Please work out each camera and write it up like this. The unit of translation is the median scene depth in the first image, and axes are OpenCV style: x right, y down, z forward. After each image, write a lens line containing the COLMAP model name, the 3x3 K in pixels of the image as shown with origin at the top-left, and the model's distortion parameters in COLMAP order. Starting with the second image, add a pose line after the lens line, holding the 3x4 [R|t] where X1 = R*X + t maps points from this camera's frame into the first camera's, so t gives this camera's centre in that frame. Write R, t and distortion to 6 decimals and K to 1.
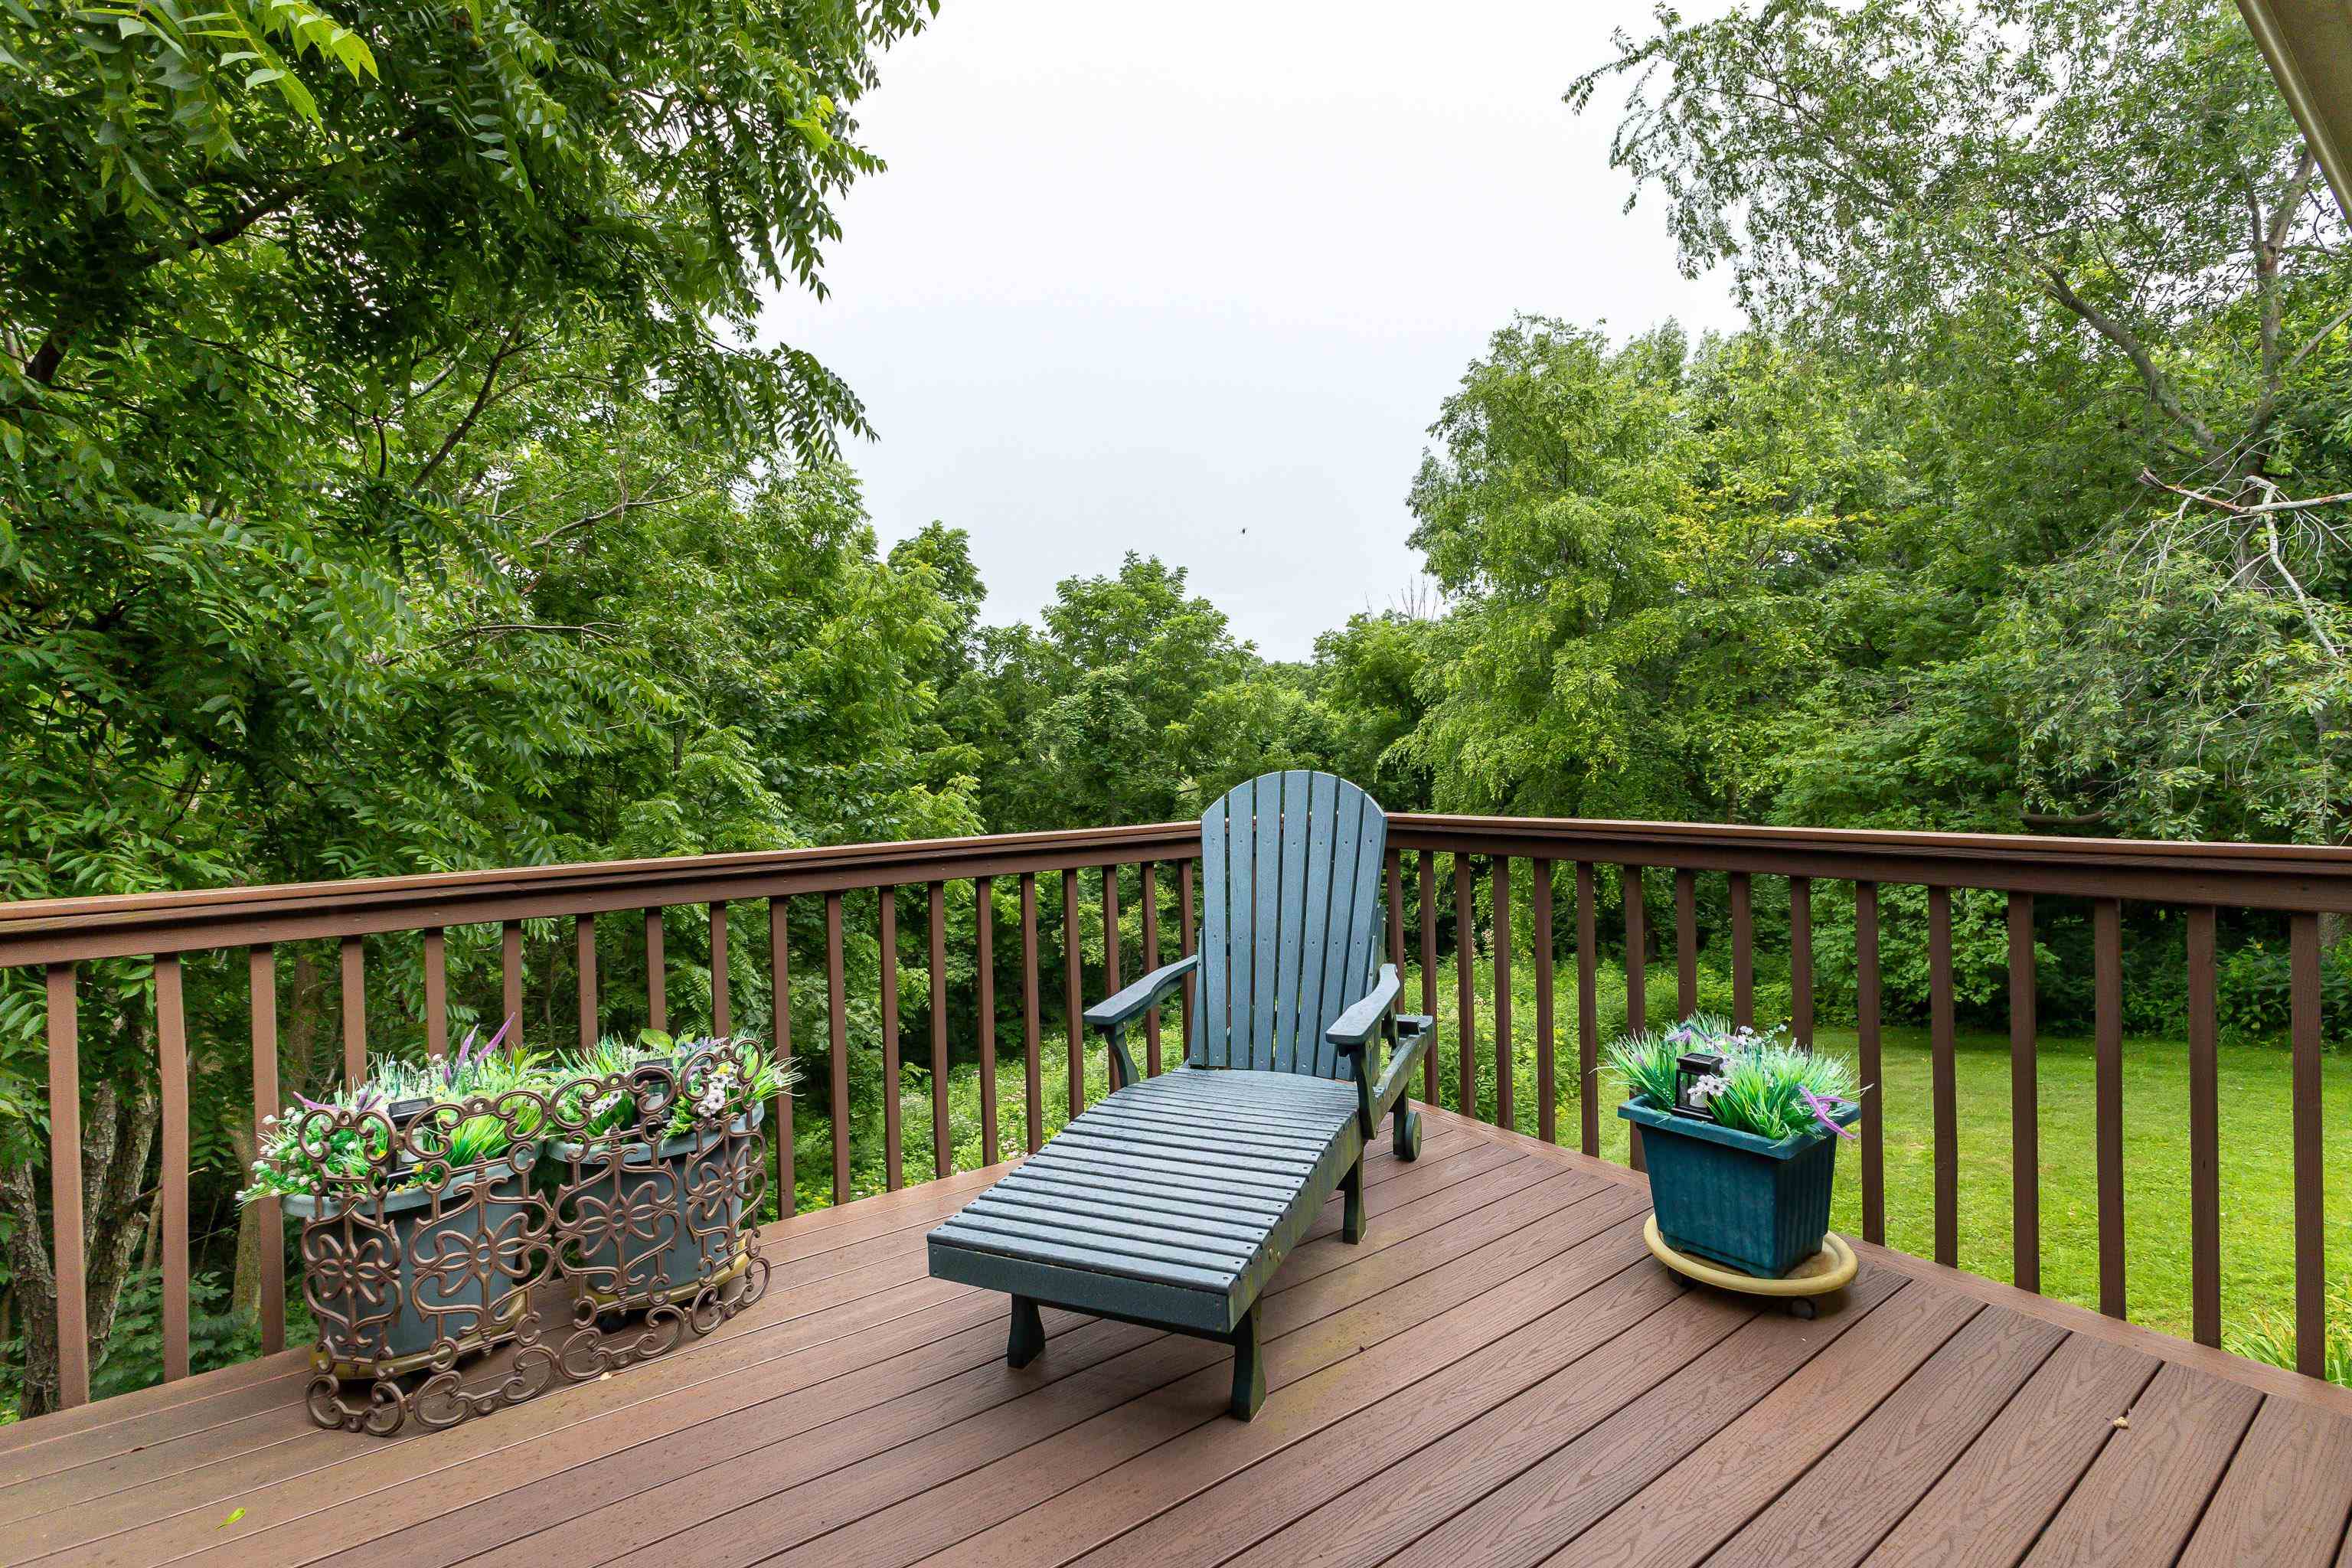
lens RADIAL K [[1060.1, 0, 1174.7], [0, 1060.1, 773.9], [0, 0, 1]] dist [-0.000589, -0.000339]
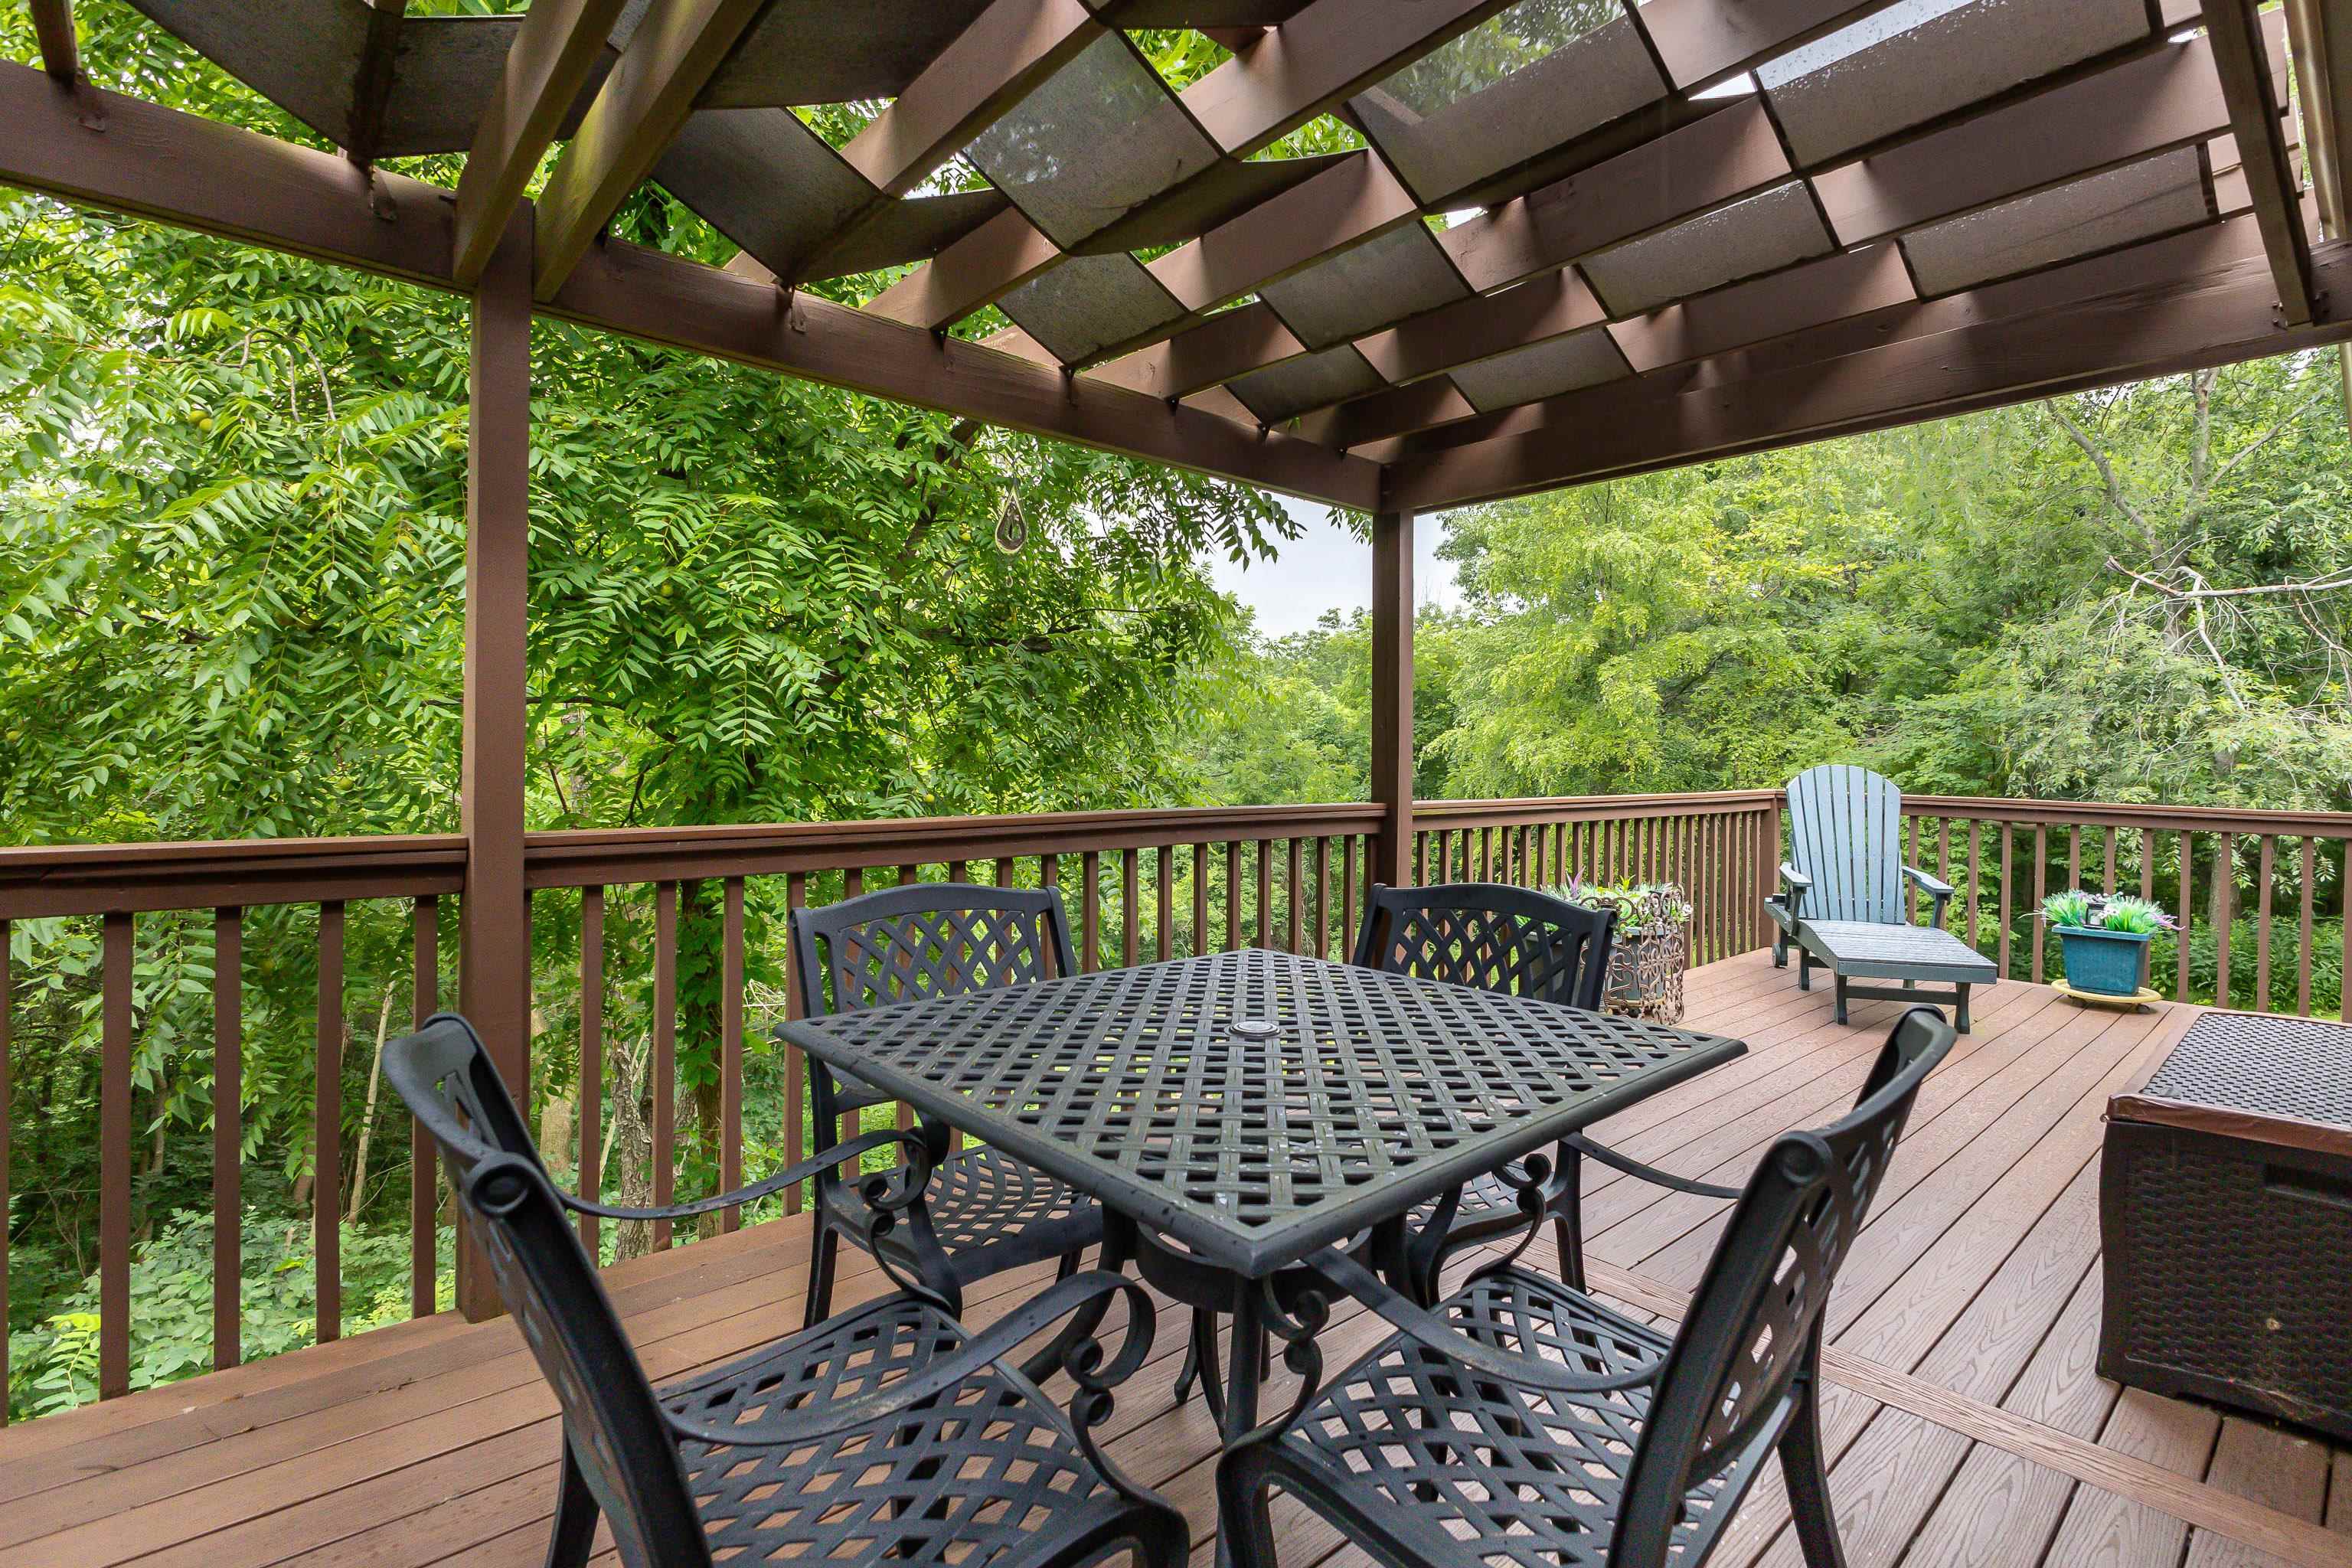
lens RADIAL K [[1097.4, 0, 1185.2], [0, 1097.4, 766.1], [0, 0, 1]] dist [-0.001577, -0.000185]
pose [[0.993878, 0.042454, 0.102003, -0.325751], [-0.043125, 0.999060, 0.004372, 0.010954], [-0.101722, -0.008744, 0.994774, -0.215546]]
